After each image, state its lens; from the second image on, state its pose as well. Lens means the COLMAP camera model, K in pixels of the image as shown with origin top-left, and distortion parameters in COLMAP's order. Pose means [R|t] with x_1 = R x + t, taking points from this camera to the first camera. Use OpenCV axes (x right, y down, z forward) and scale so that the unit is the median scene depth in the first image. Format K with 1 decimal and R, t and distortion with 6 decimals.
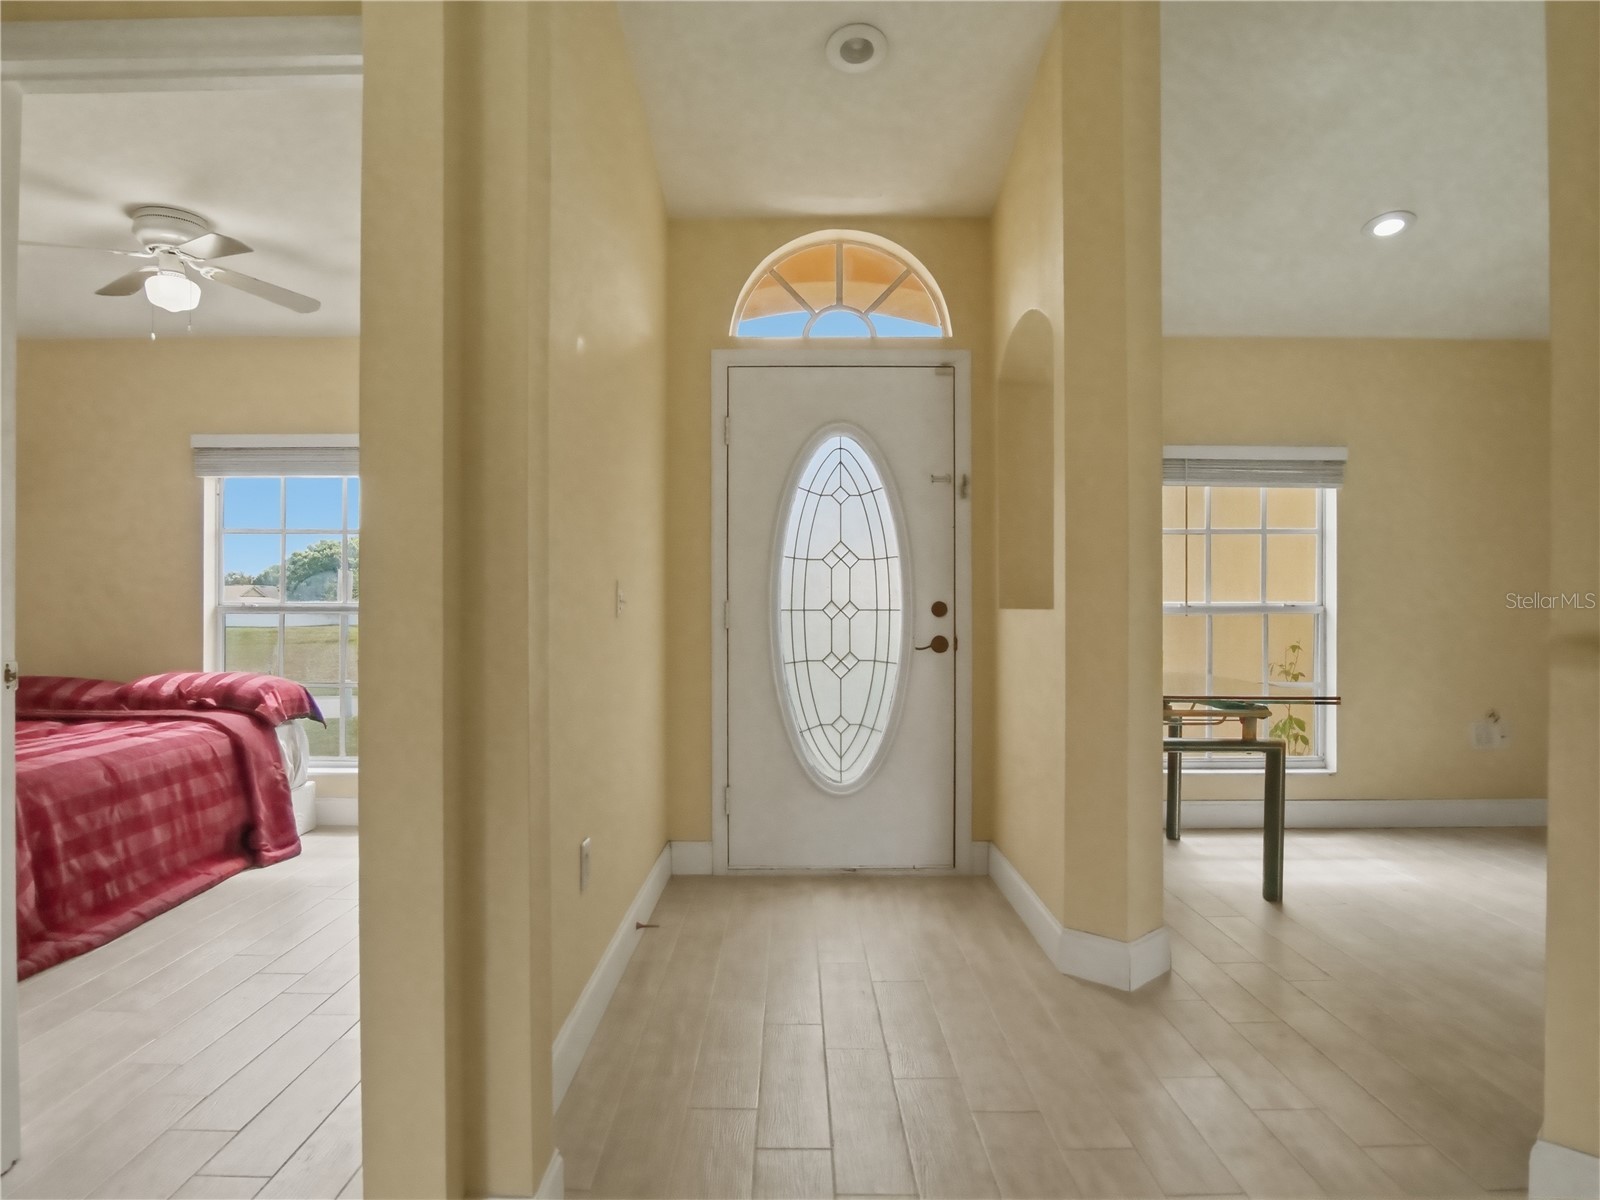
lens RADIAL K [[1001.3, 0, 791.0], [0, 1001.3, 600.9], [0, 0, 1]] dist [-0.041358, -0.000738]
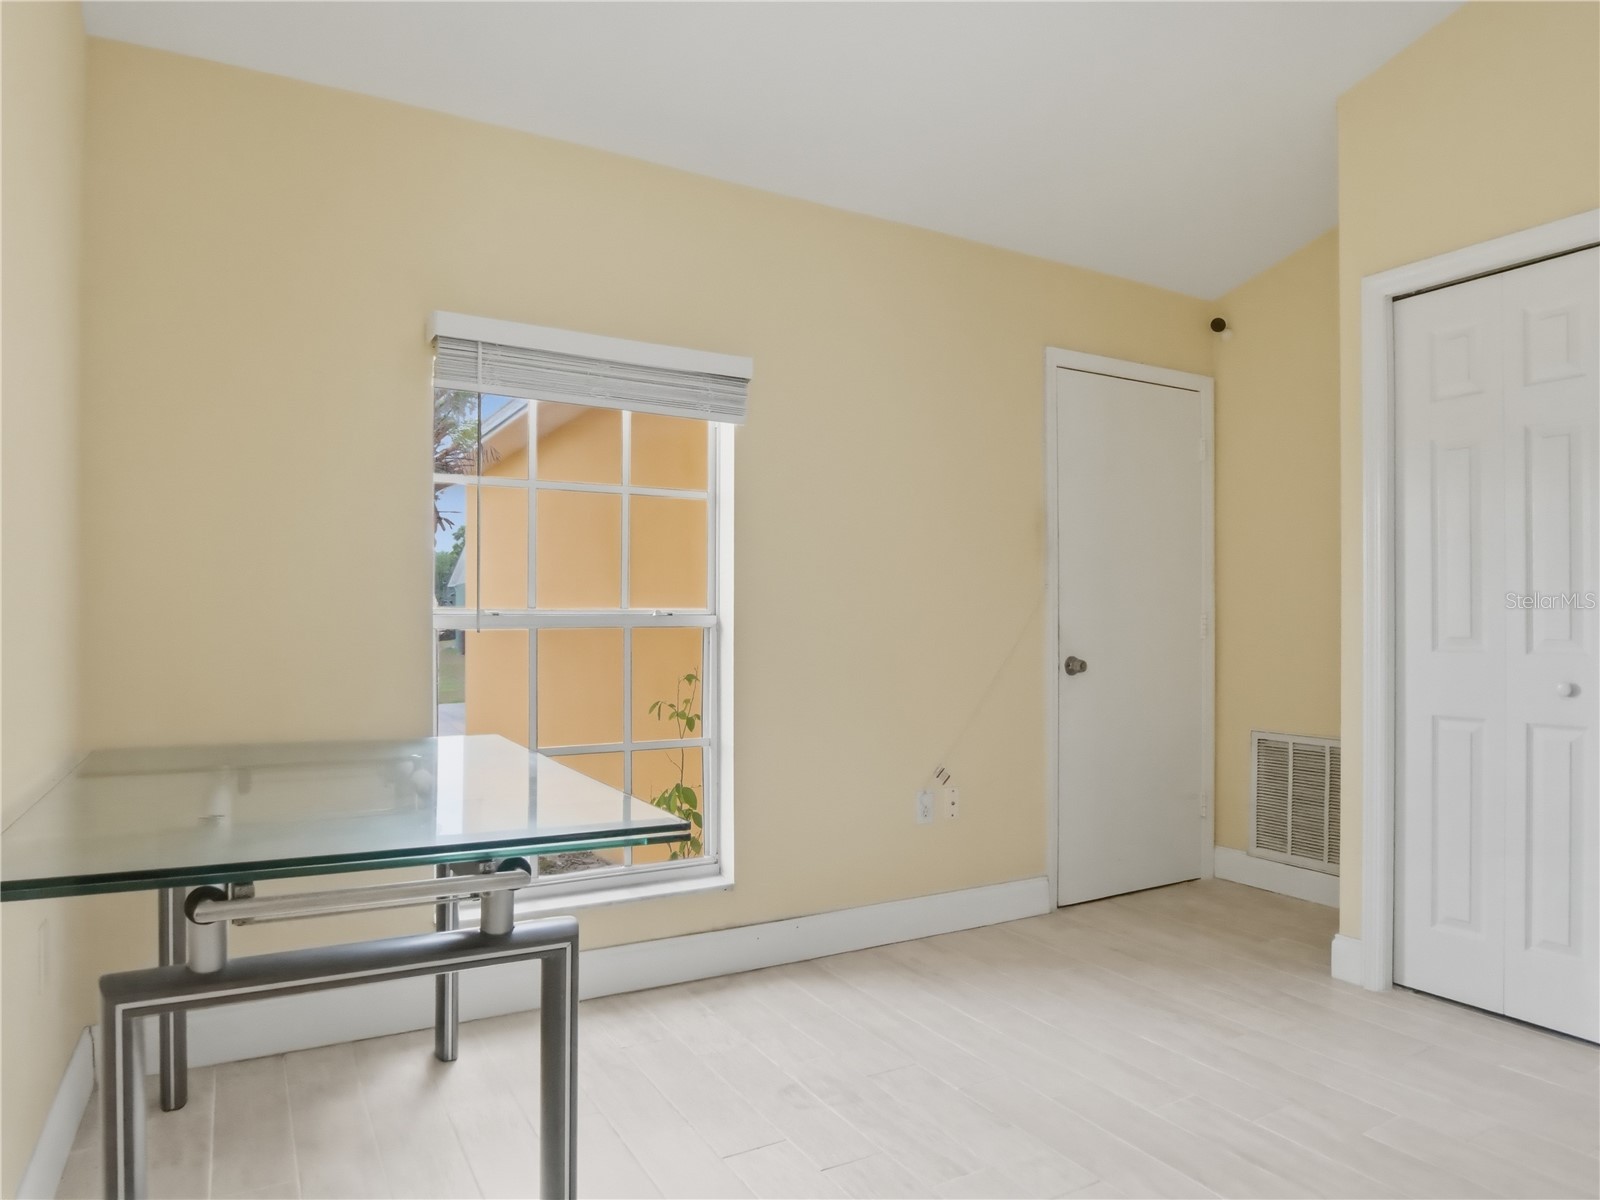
lens RADIAL K [[1001.3, 0, 791.0], [0, 1001.3, 600.9], [0, 0, 1]] dist [-0.041358, -0.000738]
pose [[0.869708, 0.014906, 0.493342, 0.268051], [-0.007942, 0.999837, -0.016208, 0.005324], [-0.493503, 0.010178, 0.869685, 0.429481]]
